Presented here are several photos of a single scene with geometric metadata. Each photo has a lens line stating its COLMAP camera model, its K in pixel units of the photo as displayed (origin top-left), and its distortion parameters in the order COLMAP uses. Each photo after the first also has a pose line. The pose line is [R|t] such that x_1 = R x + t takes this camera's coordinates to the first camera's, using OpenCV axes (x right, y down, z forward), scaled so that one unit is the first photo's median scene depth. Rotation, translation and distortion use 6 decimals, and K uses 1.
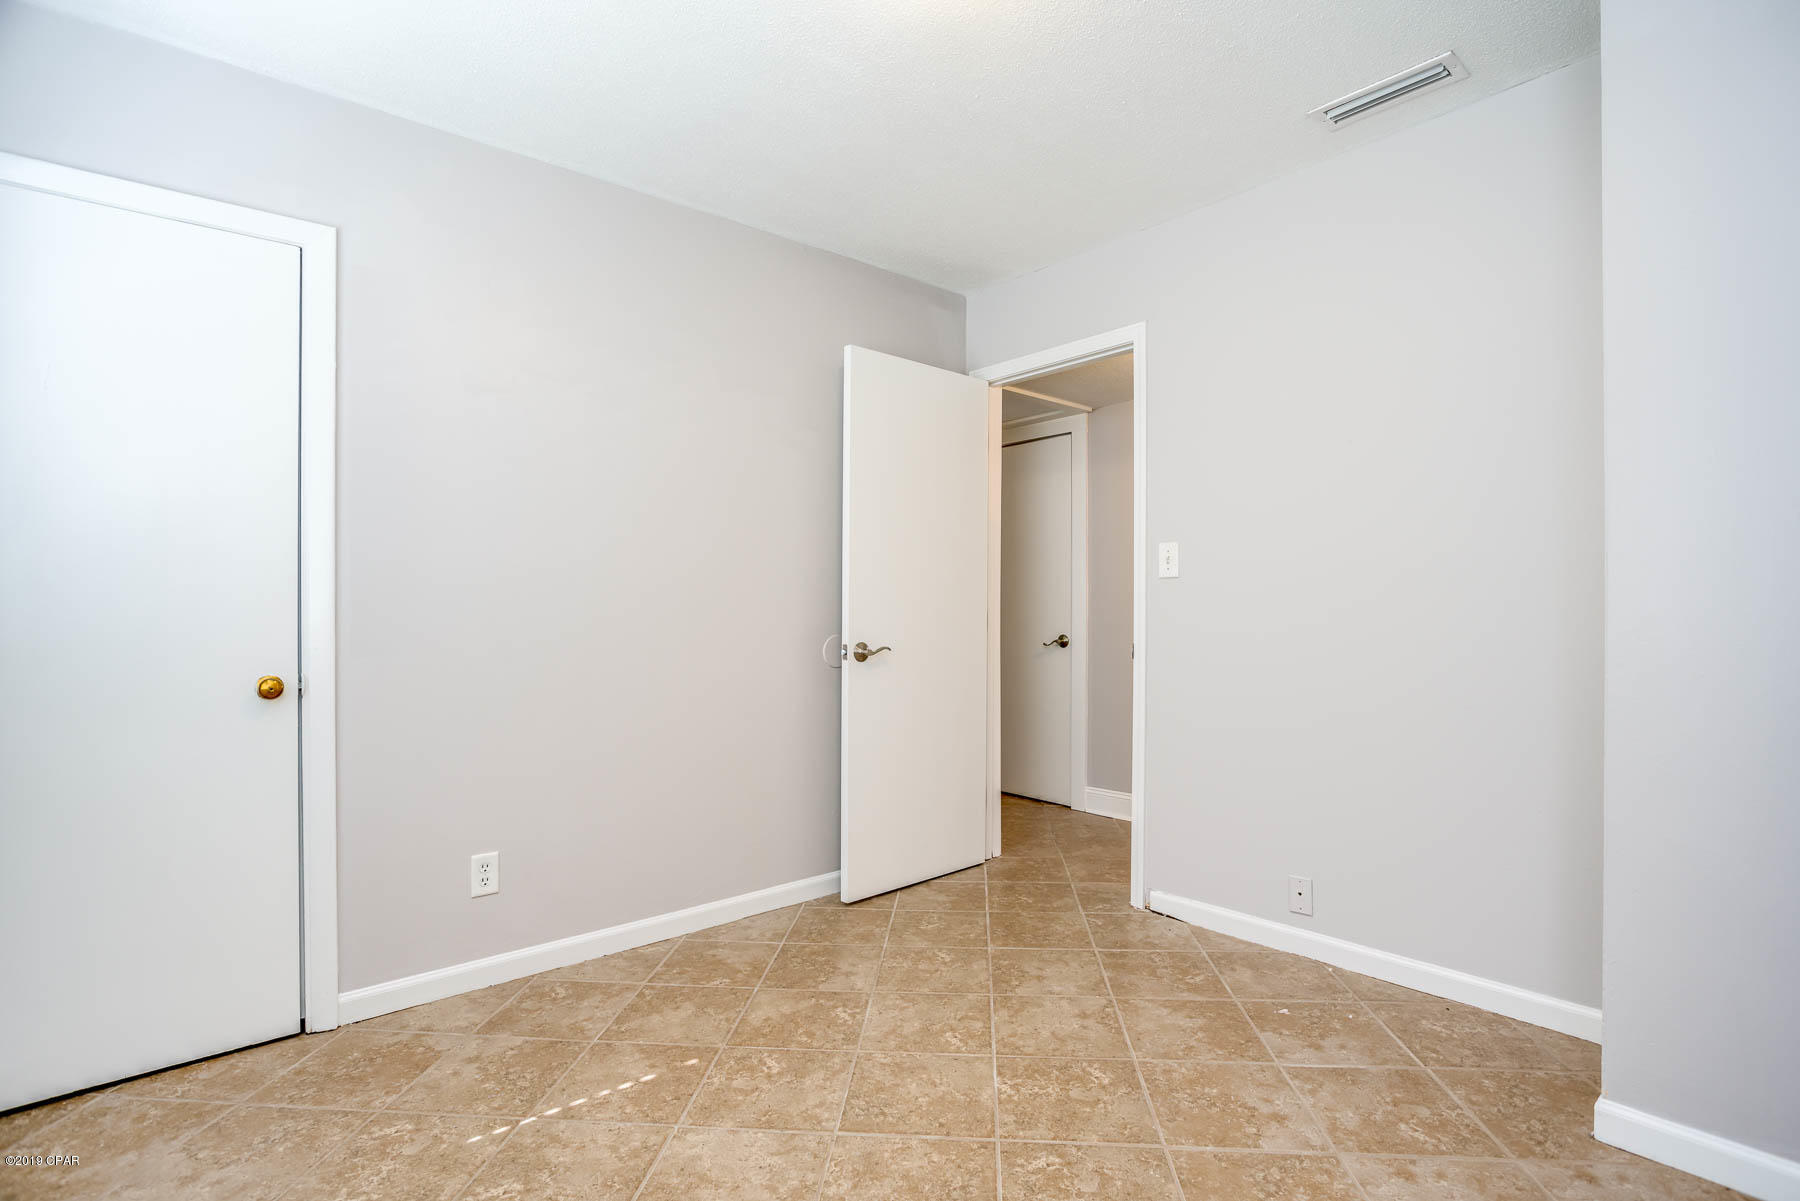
lens RADIAL K [[891.6, 0, 894.2], [0, 891.6, 604.6], [0, 0, 1]] dist [-0.022022, 0.000405]
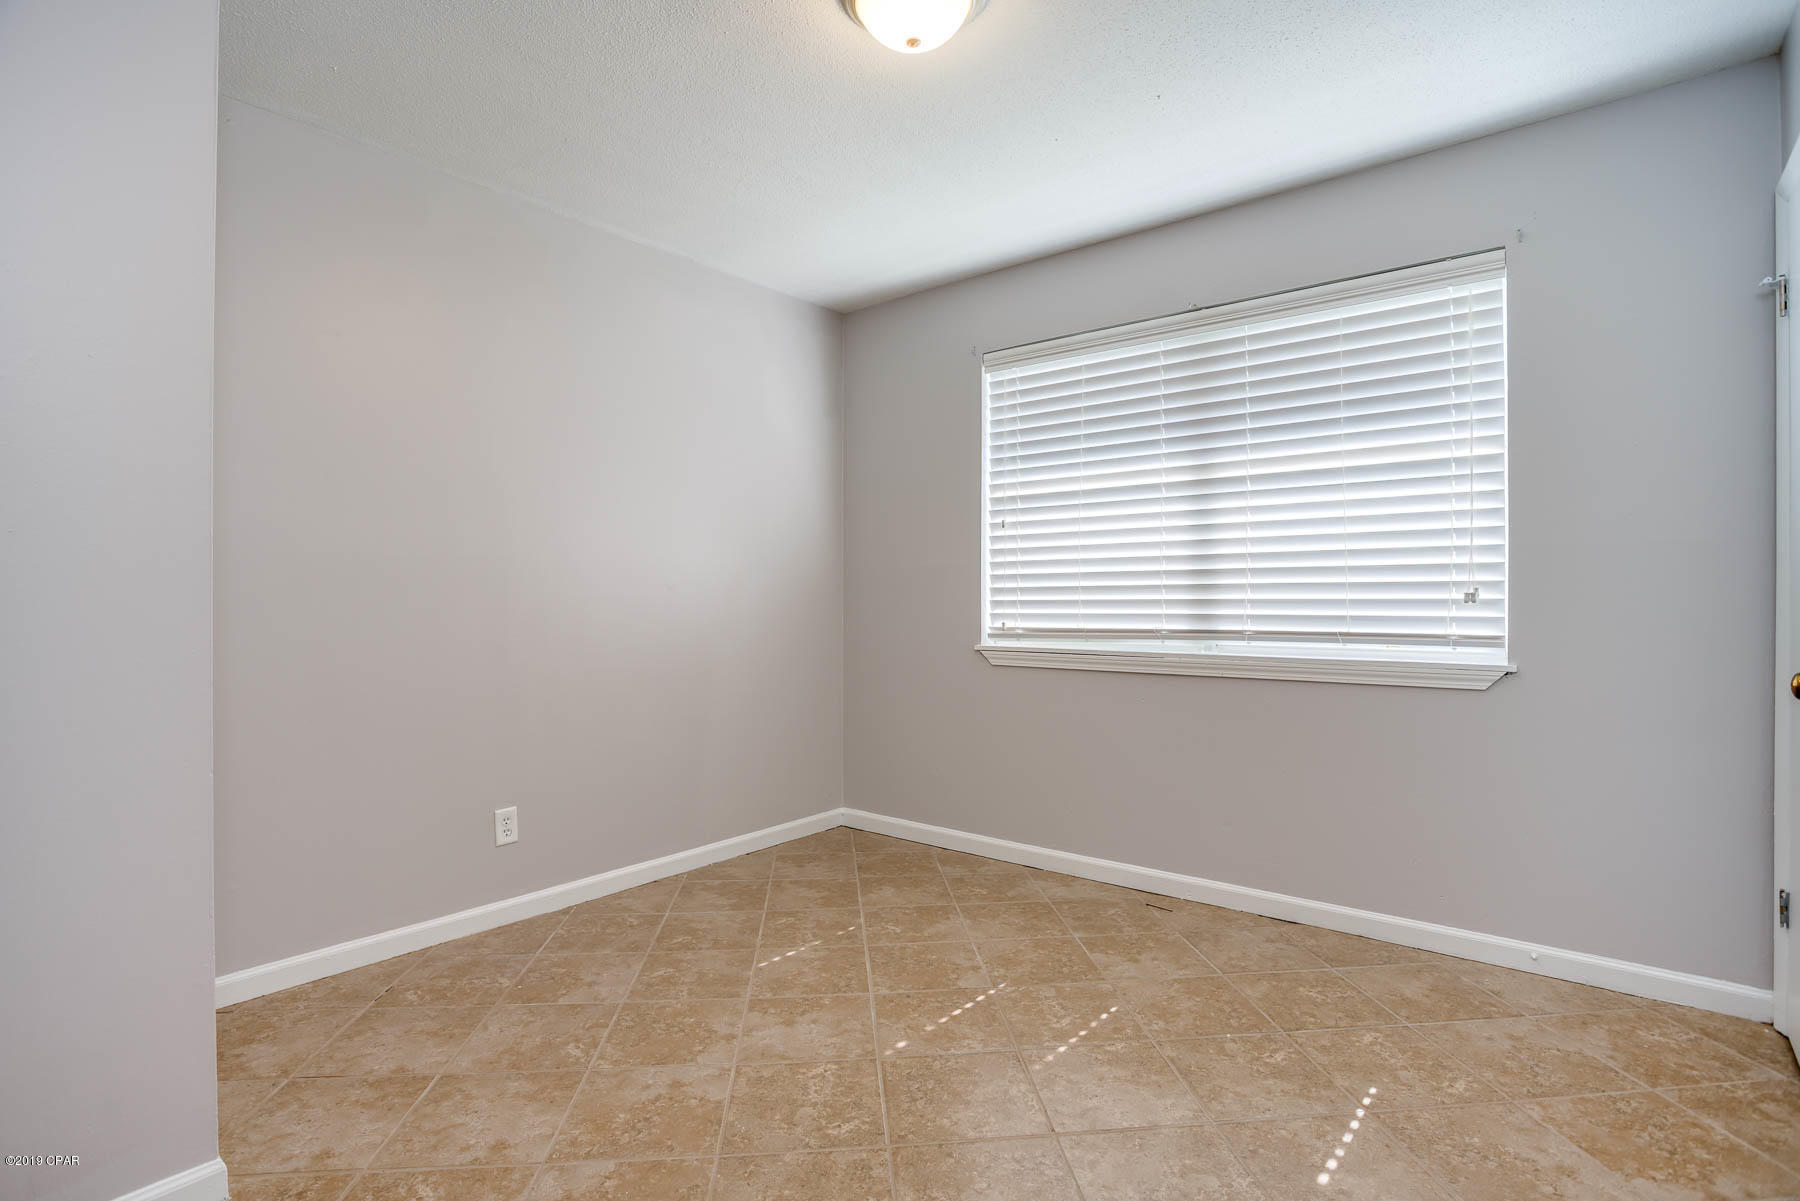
lens RADIAL K [[891.6, 0, 894.2], [0, 891.6, 604.6], [0, 0, 1]] dist [-0.022022, 0.000405]
pose [[-0.985495, 0.018325, -0.168713, 0.270032], [0.017176, 0.999818, 0.008273, 0.003494], [0.168834, 0.005255, -0.985631, 2.001152]]
